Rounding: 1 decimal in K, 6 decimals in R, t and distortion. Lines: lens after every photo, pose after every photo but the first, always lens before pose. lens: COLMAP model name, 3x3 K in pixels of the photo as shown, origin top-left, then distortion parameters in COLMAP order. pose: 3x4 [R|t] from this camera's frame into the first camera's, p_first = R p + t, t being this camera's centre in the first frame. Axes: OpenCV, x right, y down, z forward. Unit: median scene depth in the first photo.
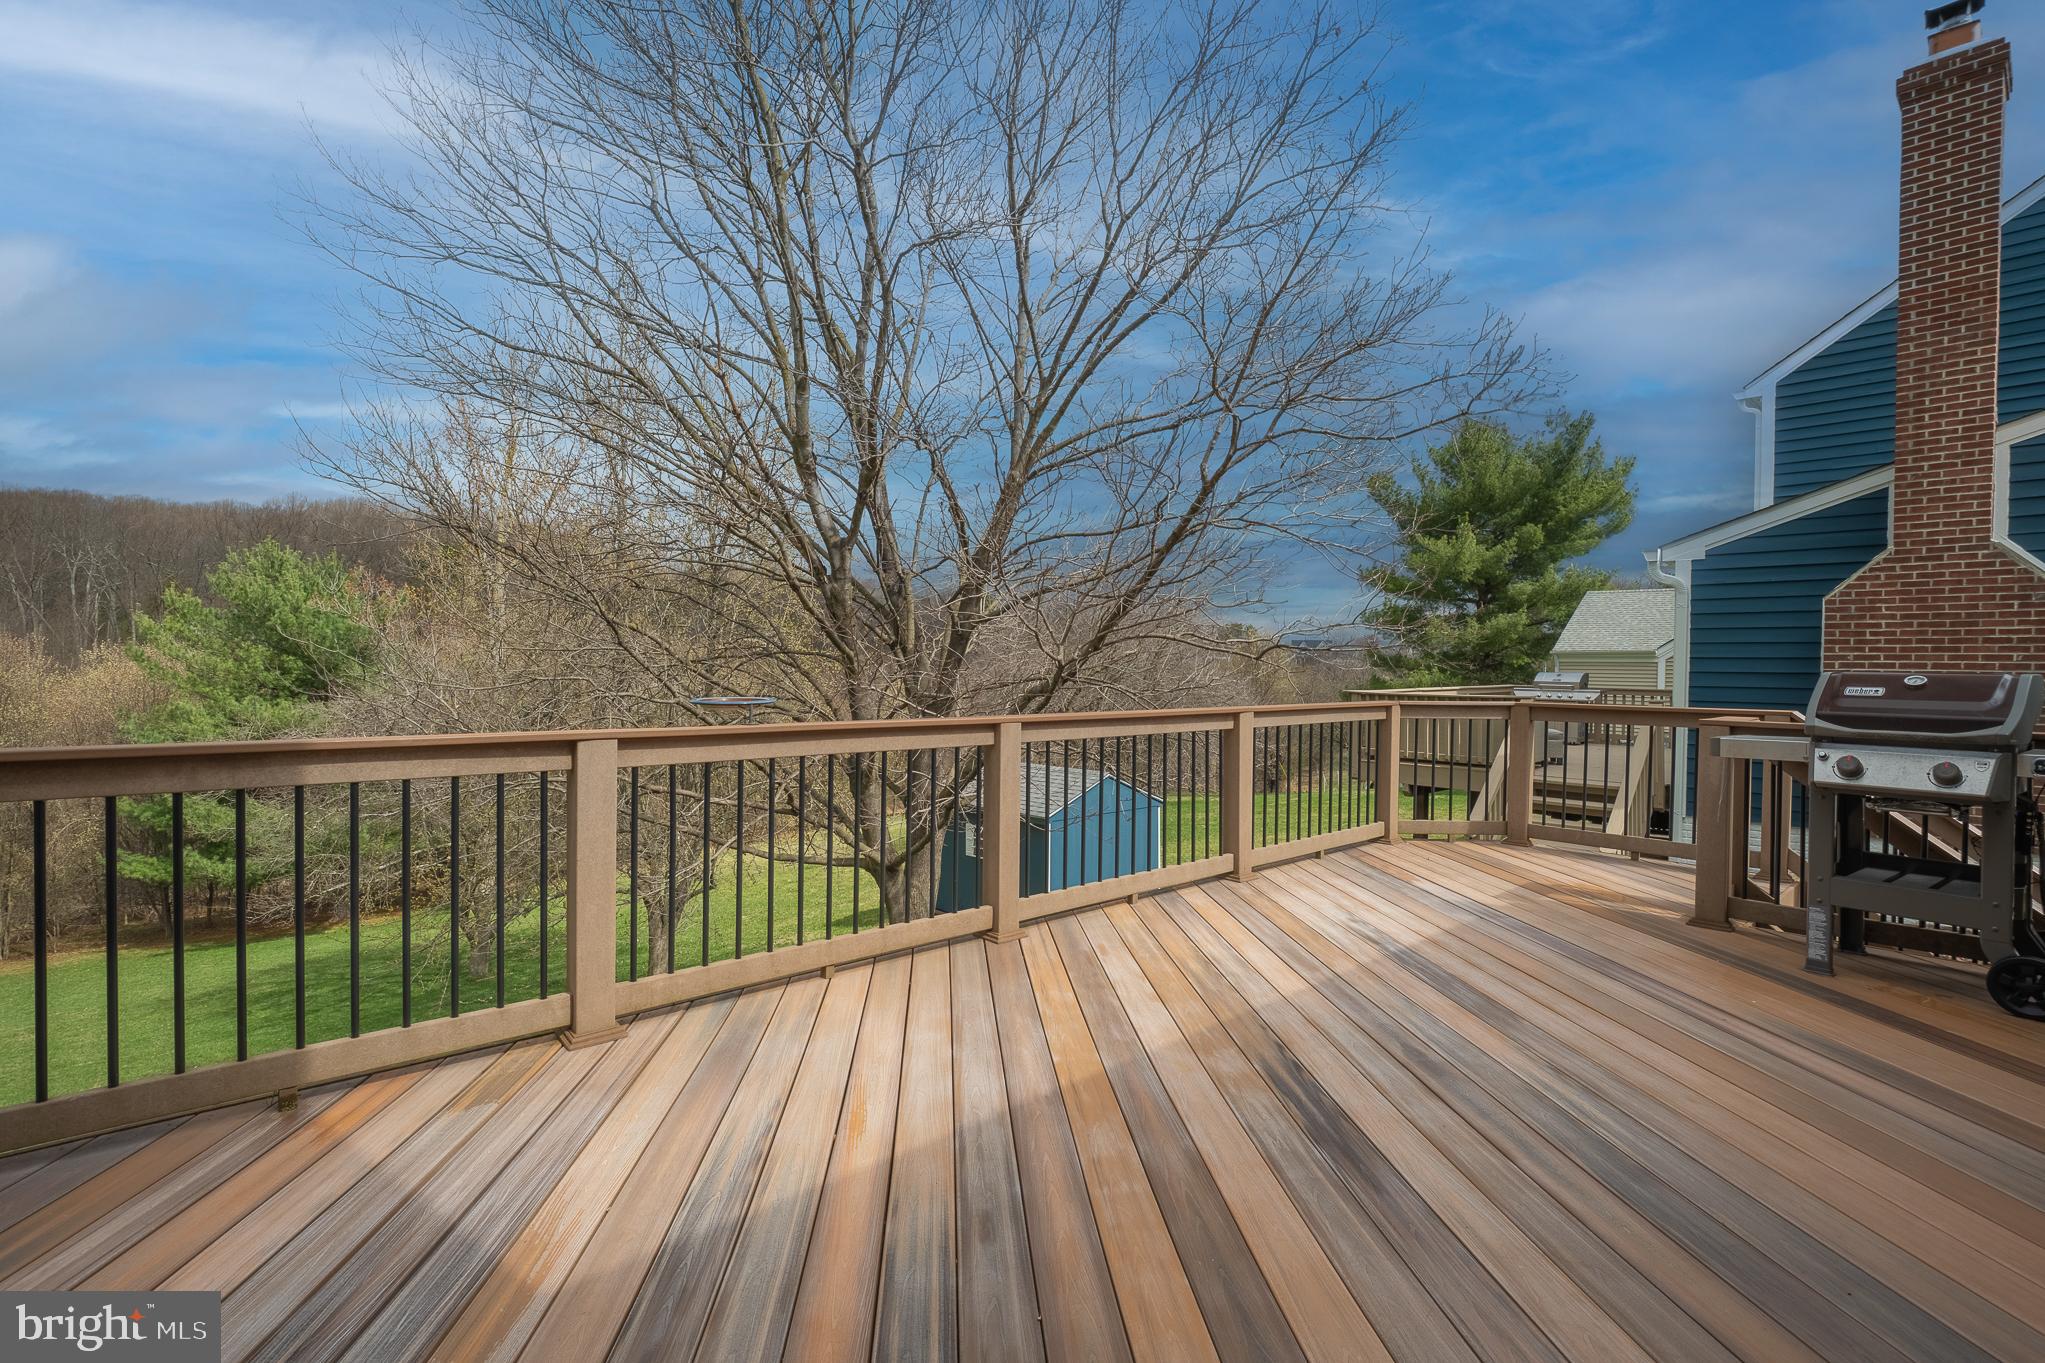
lens RADIAL K [[933.5, 0, 1003.1], [0, 933.5, 691.0], [0, 0, 1]] dist [-0.002644, -0.004460]
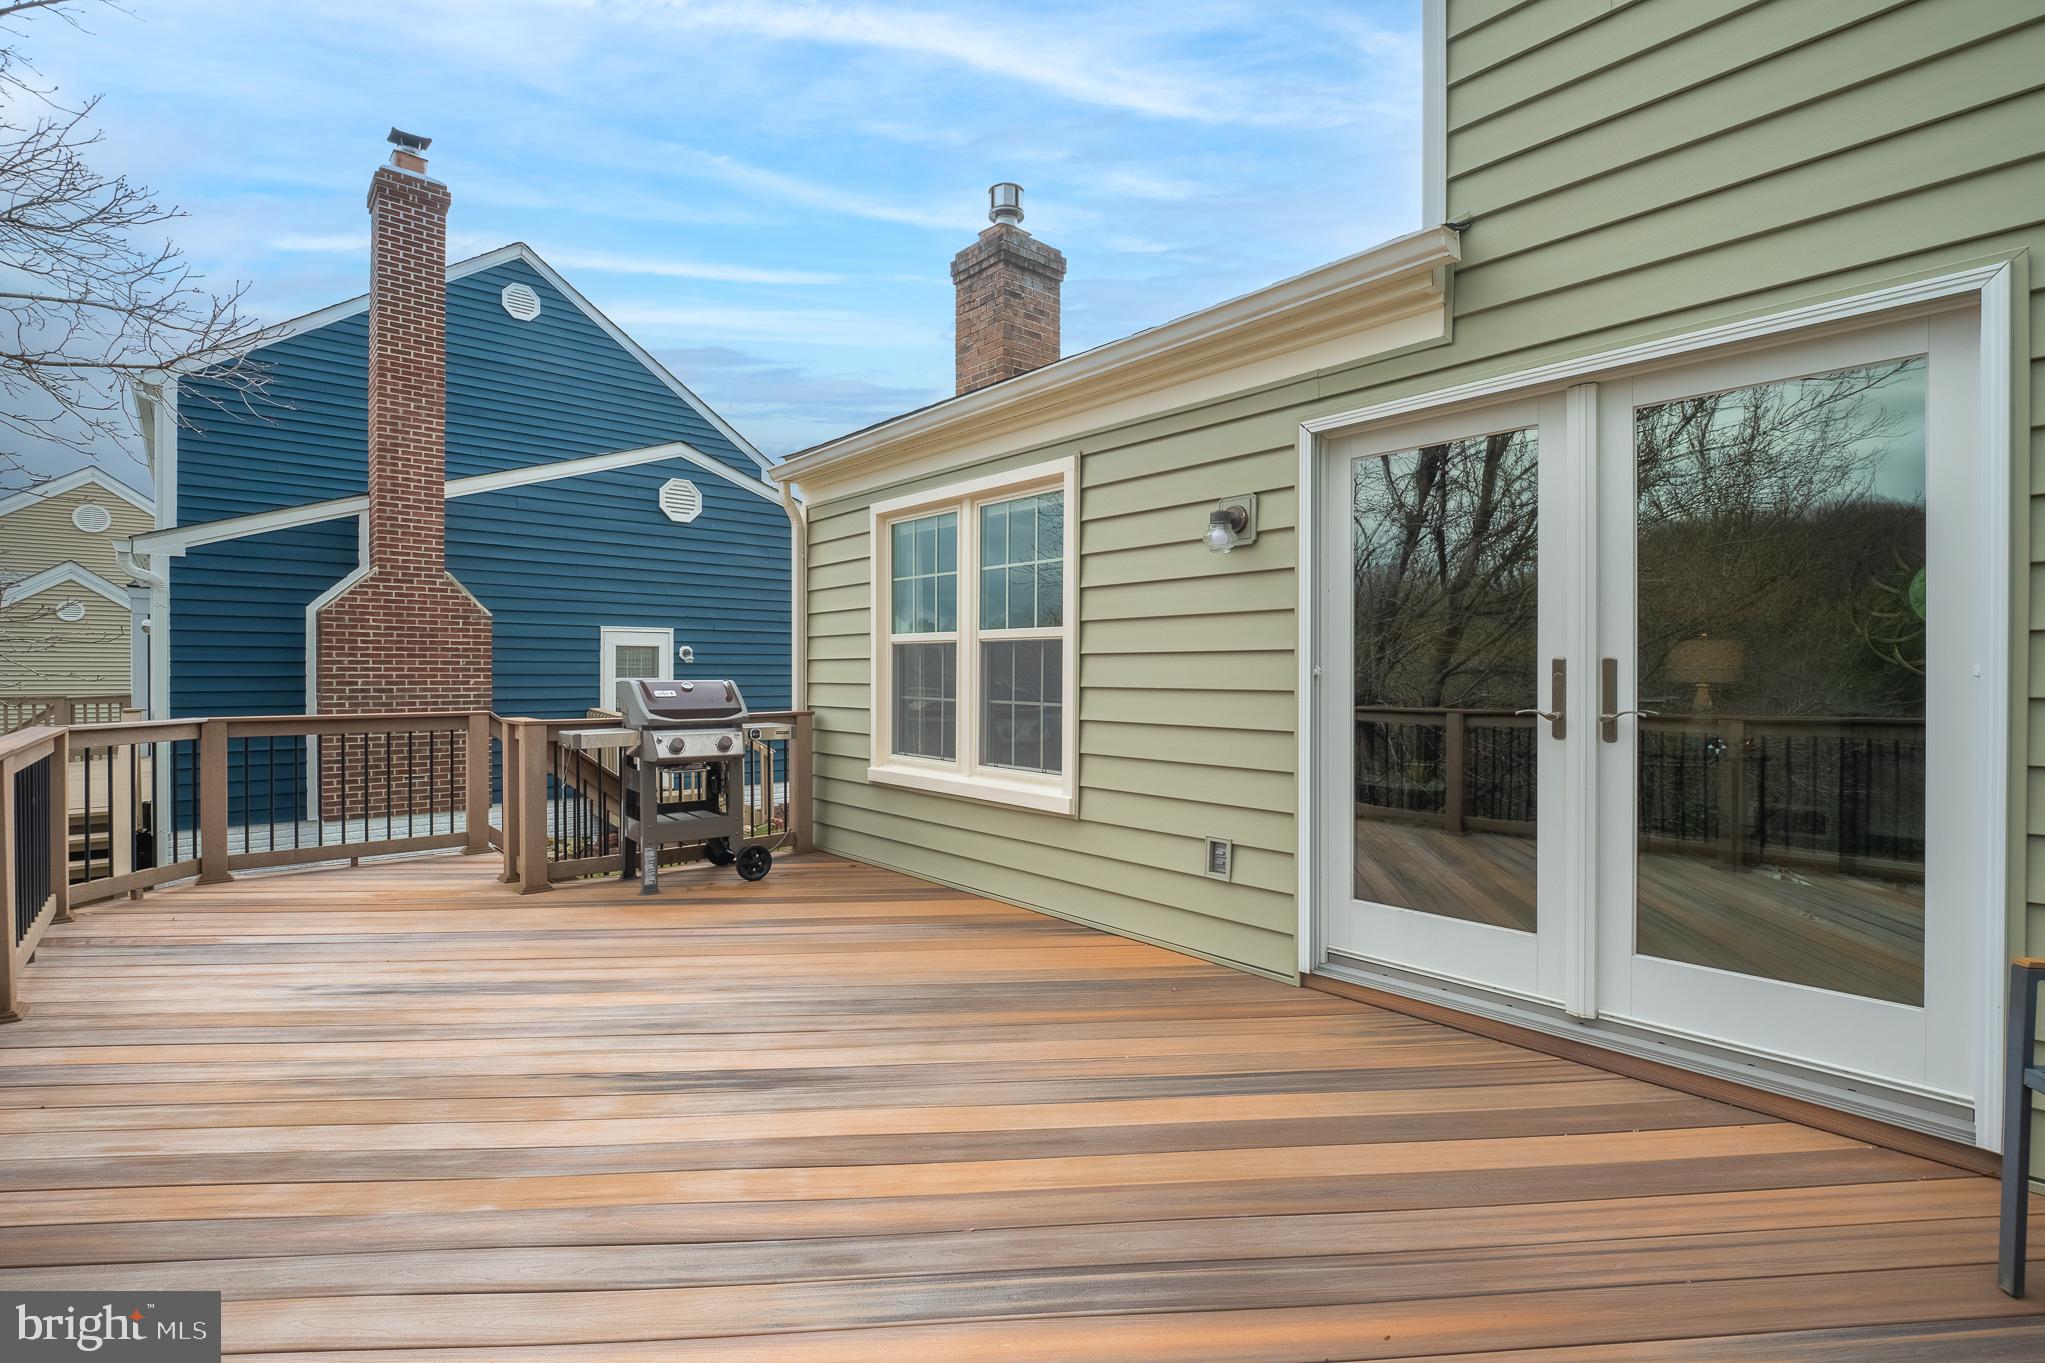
lens RADIAL K [[933.5, 0, 1033.7], [0, 933.5, 688.7], [0, 0, 1]] dist [-0.002644, -0.004460]
pose [[-0.010949, -0.029081, 0.999517, -0.528431], [0.027322, 0.999195, 0.029371, -0.032974], [-0.999567, 0.027631, -0.010145, 0.411448]]
